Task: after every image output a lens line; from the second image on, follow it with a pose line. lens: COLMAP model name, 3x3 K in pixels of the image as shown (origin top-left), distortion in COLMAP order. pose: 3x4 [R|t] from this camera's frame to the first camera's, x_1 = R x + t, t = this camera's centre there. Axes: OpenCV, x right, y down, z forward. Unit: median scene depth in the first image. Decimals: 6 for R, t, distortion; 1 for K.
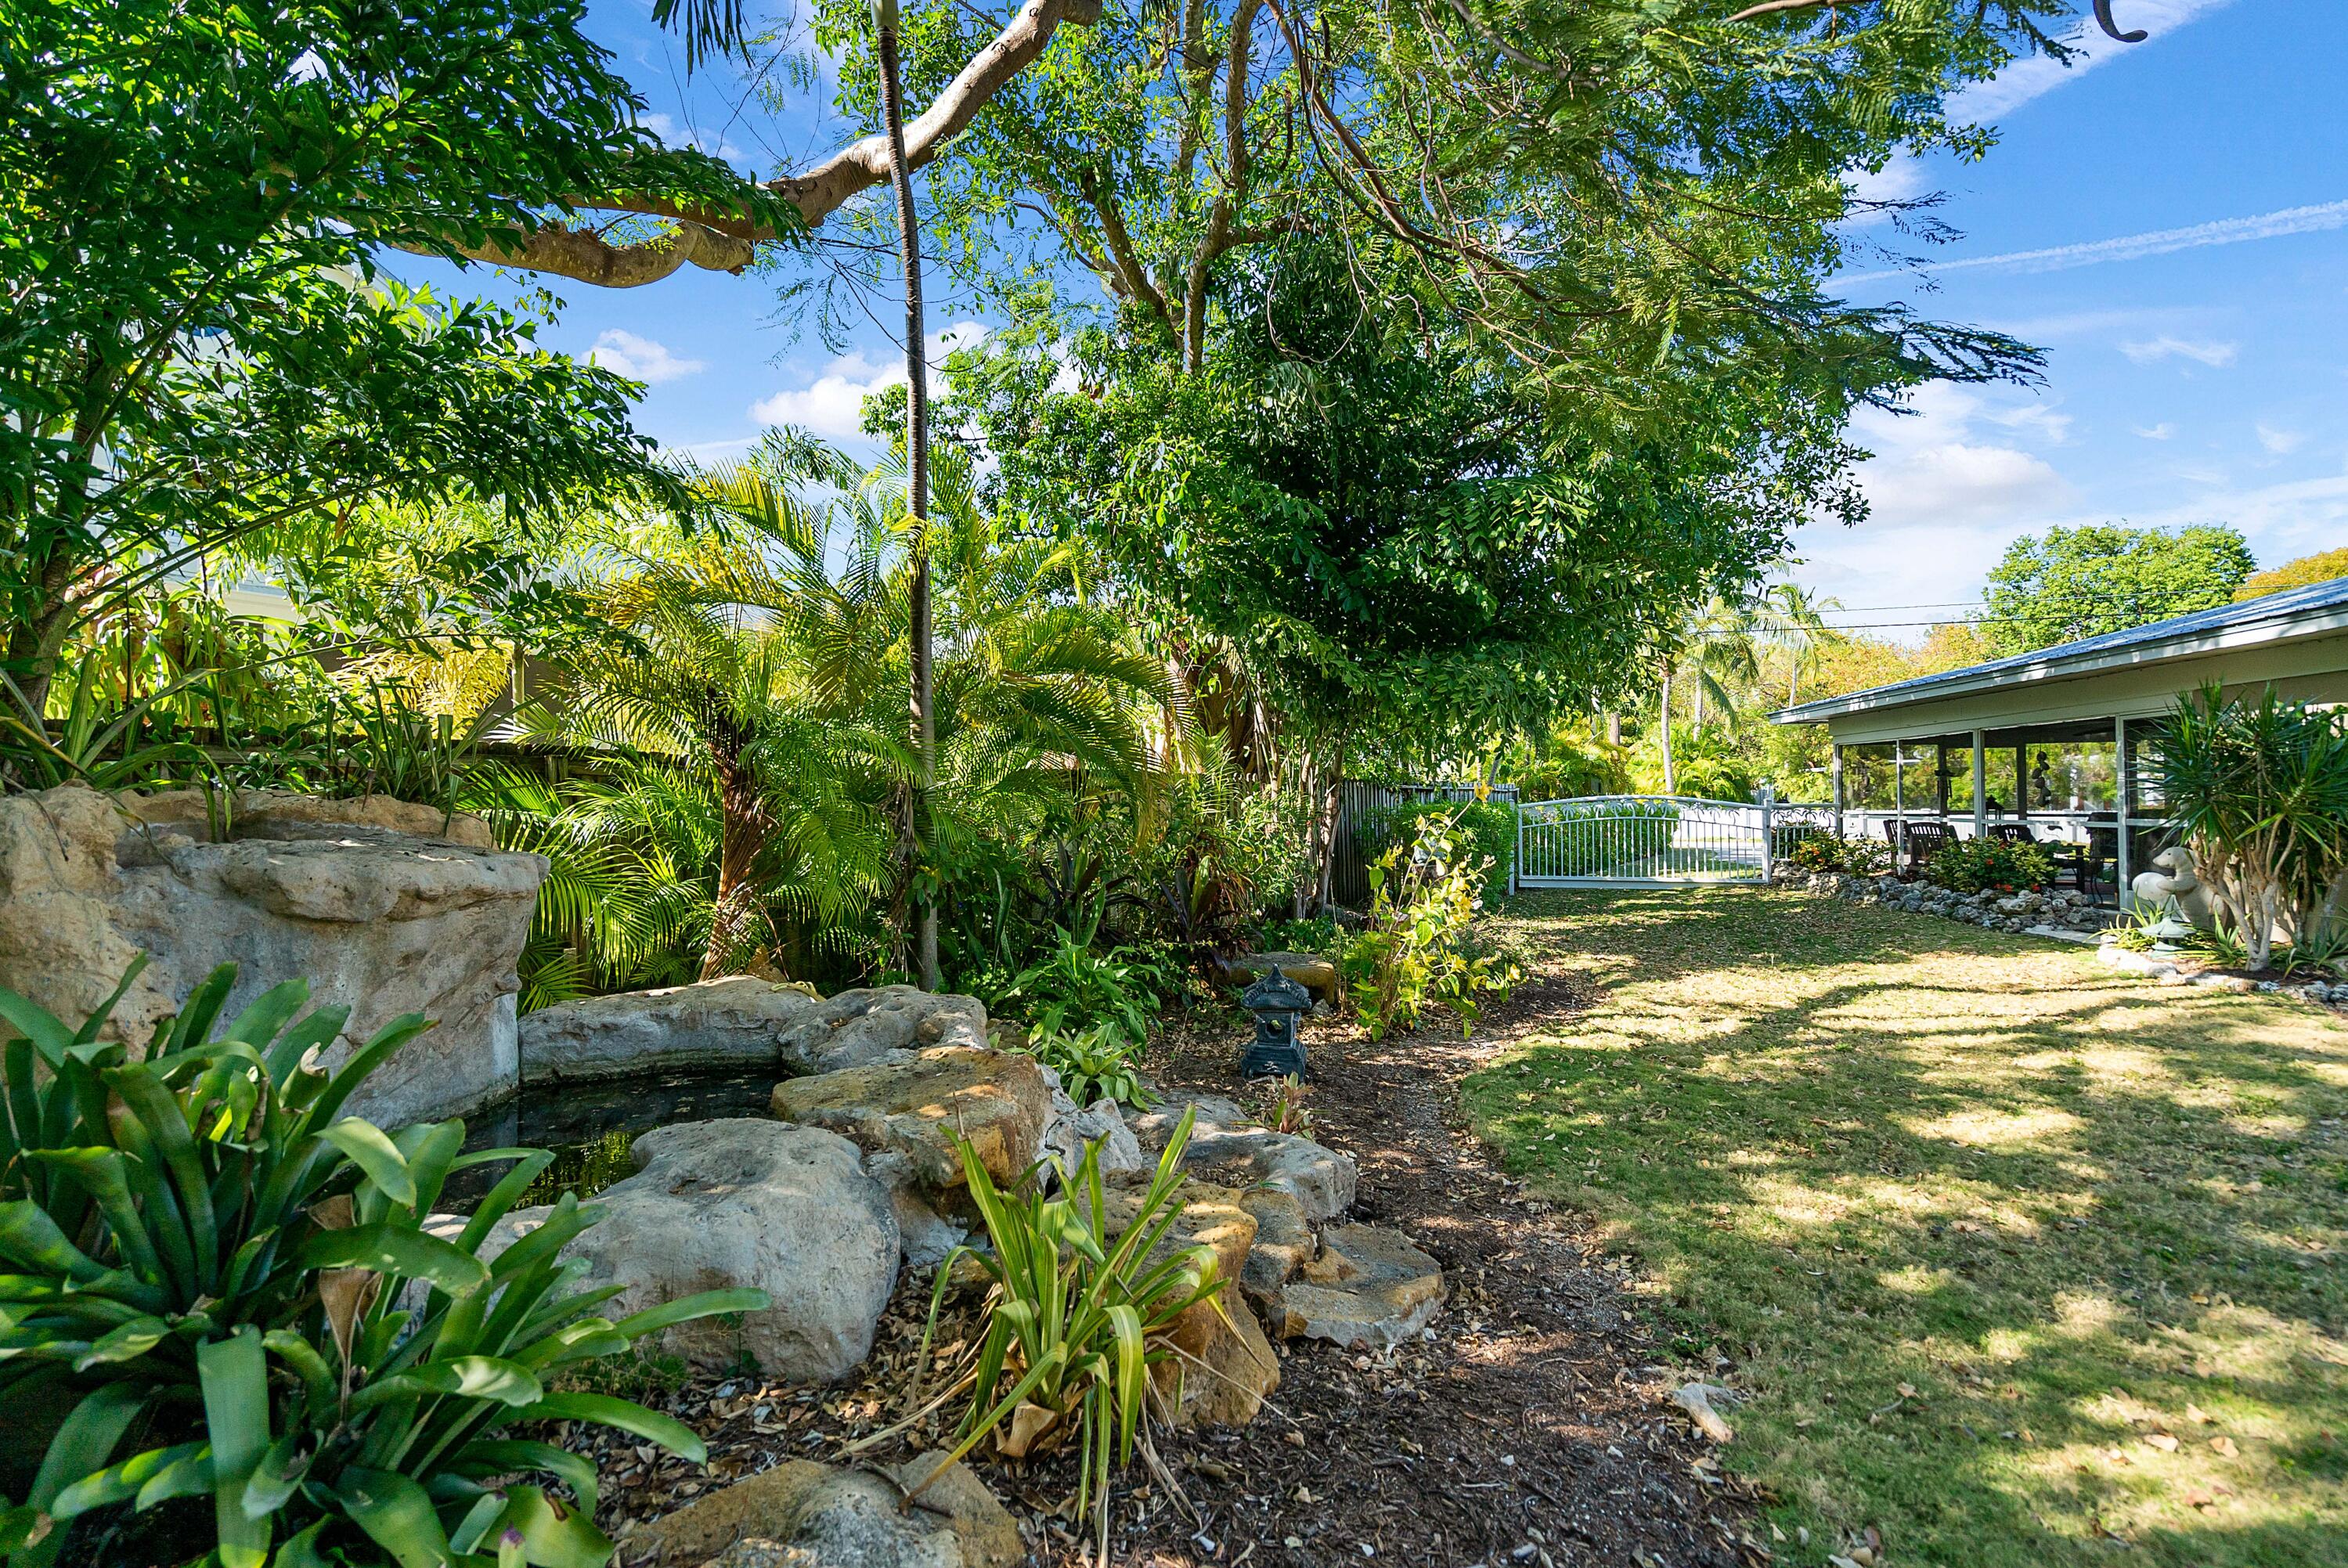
lens RADIAL K [[1080.2, 0, 1172.4], [0, 1080.2, 795.1], [0, 0, 1]] dist [-0.004461, 0.000119]
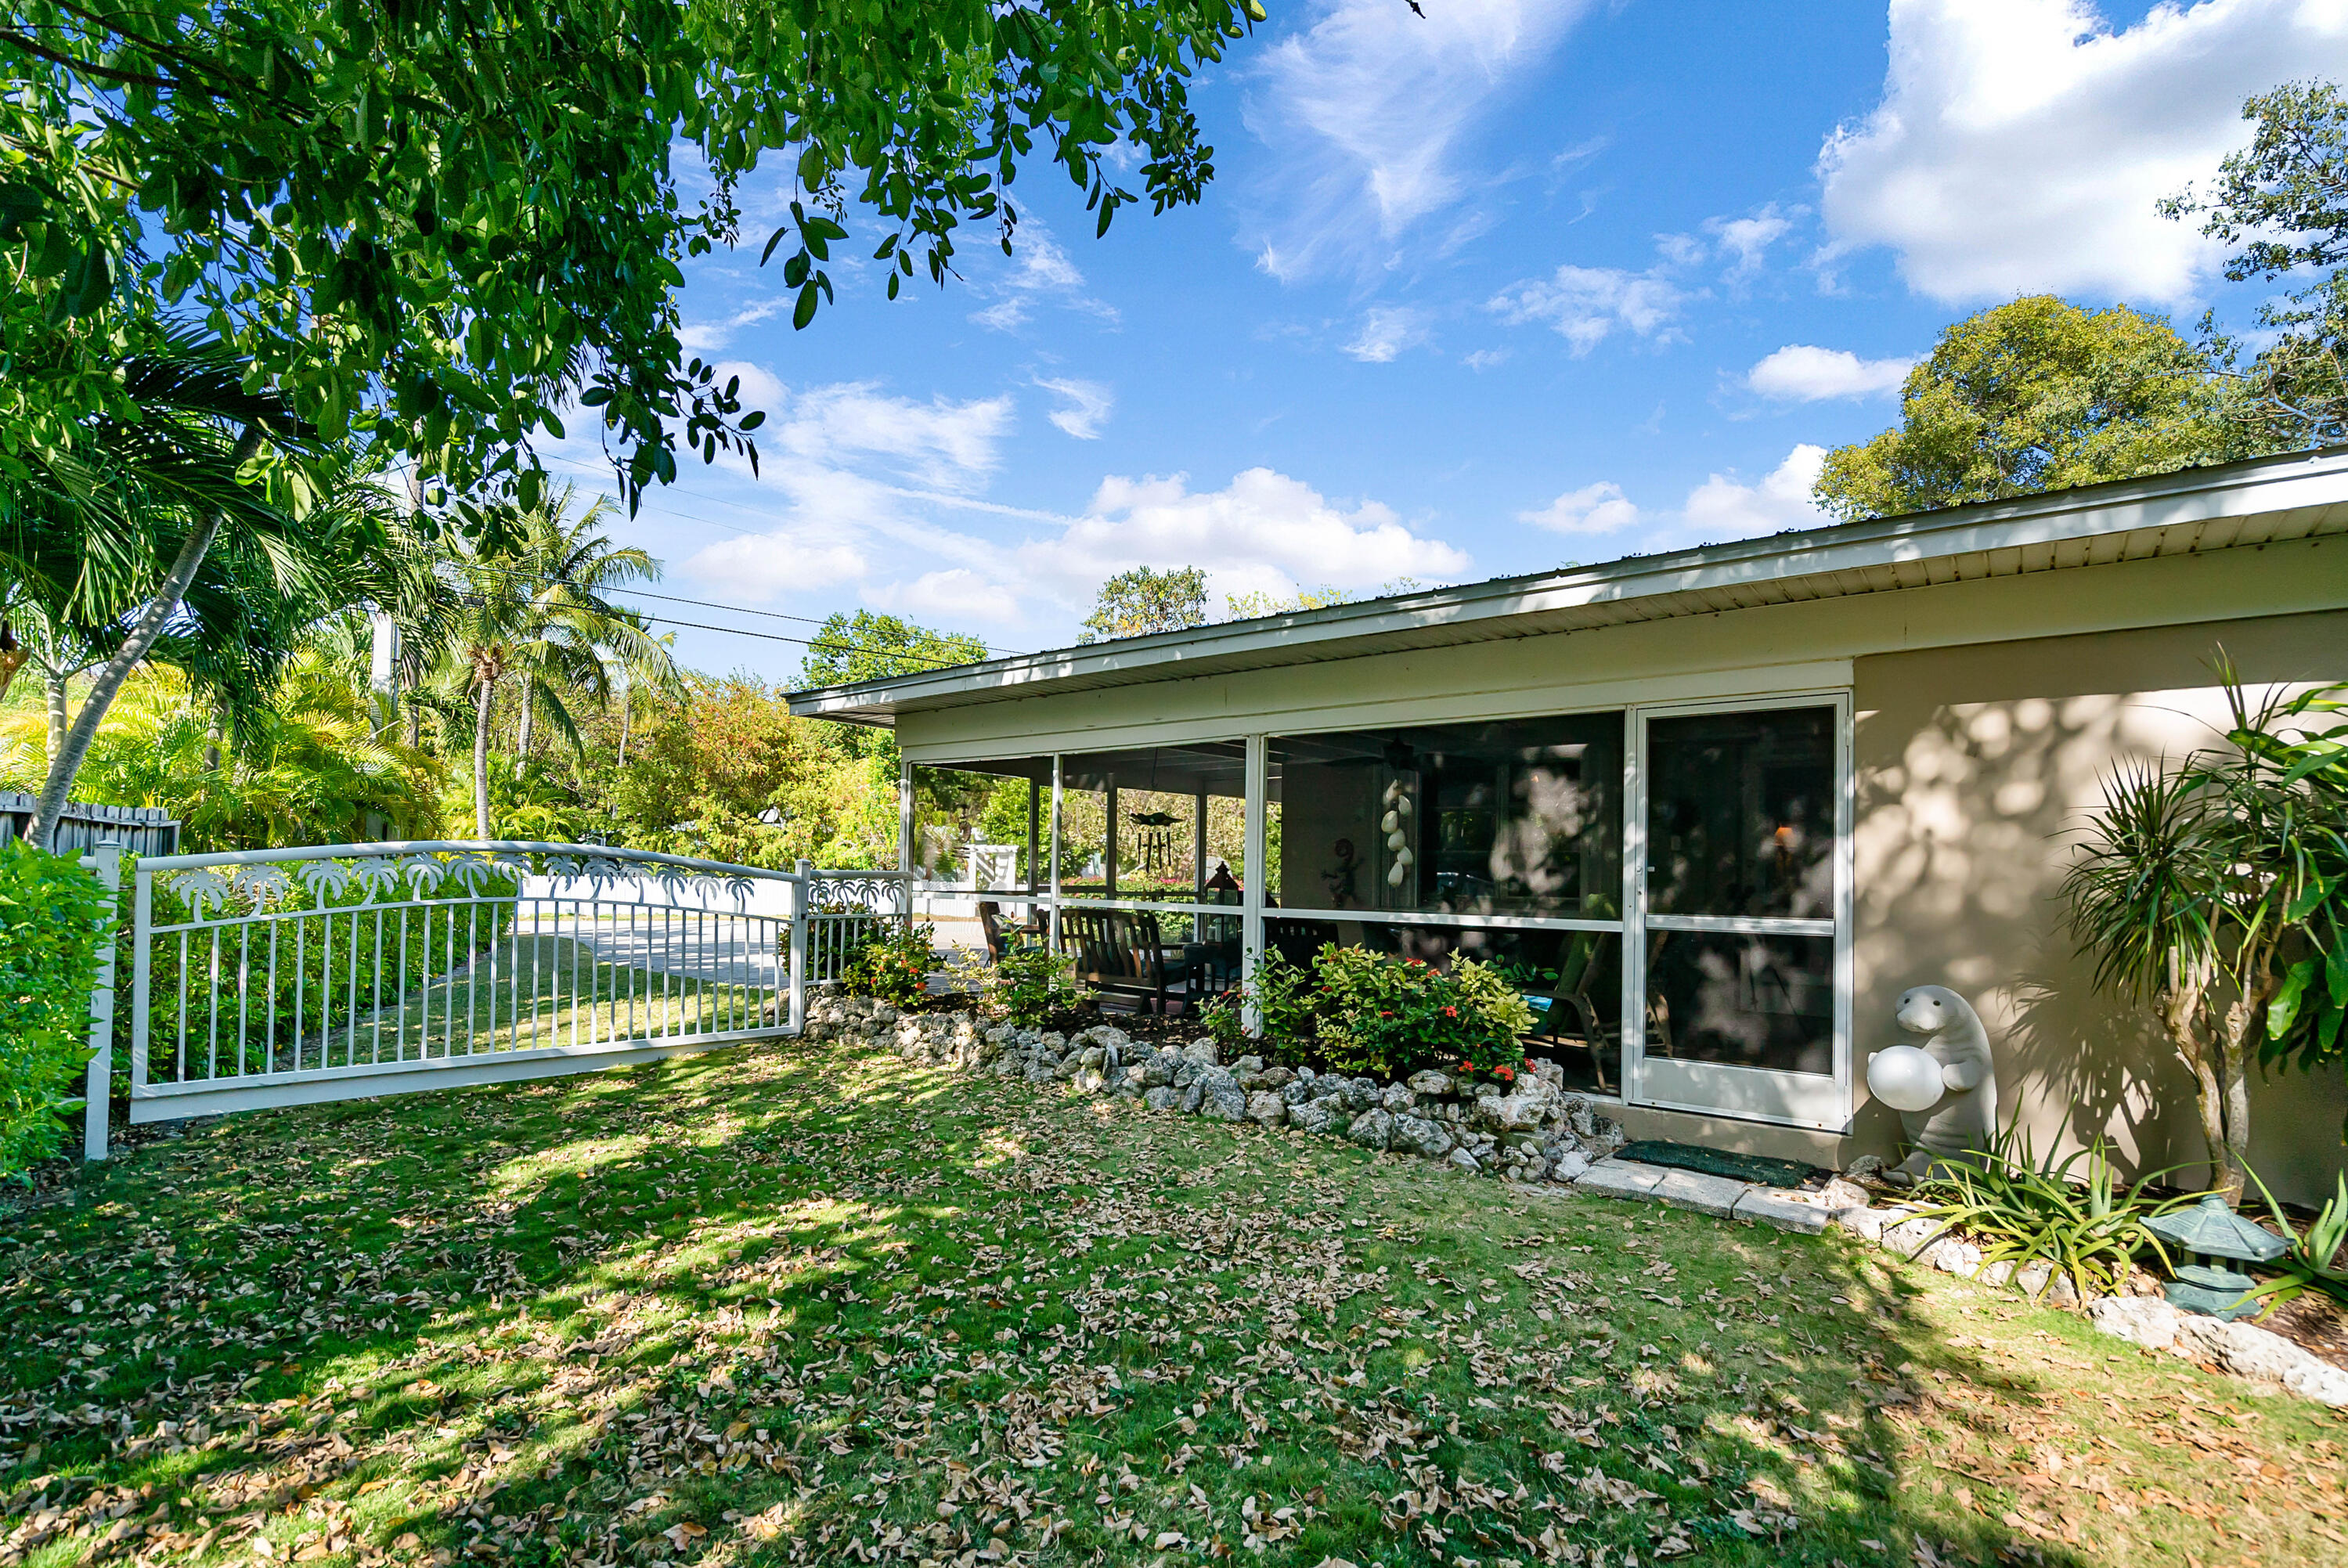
lens RADIAL K [[1080.2, 0, 1131.9], [0, 1080.2, 855.1], [0, 0, 1]] dist [-0.004461, 0.000119]
pose [[0.533641, 0.029038, 0.845212, 0.211570], [-0.025735, 0.999505, -0.018091, 0.005965], [-0.845319, -0.012098, 0.534125, 0.594923]]
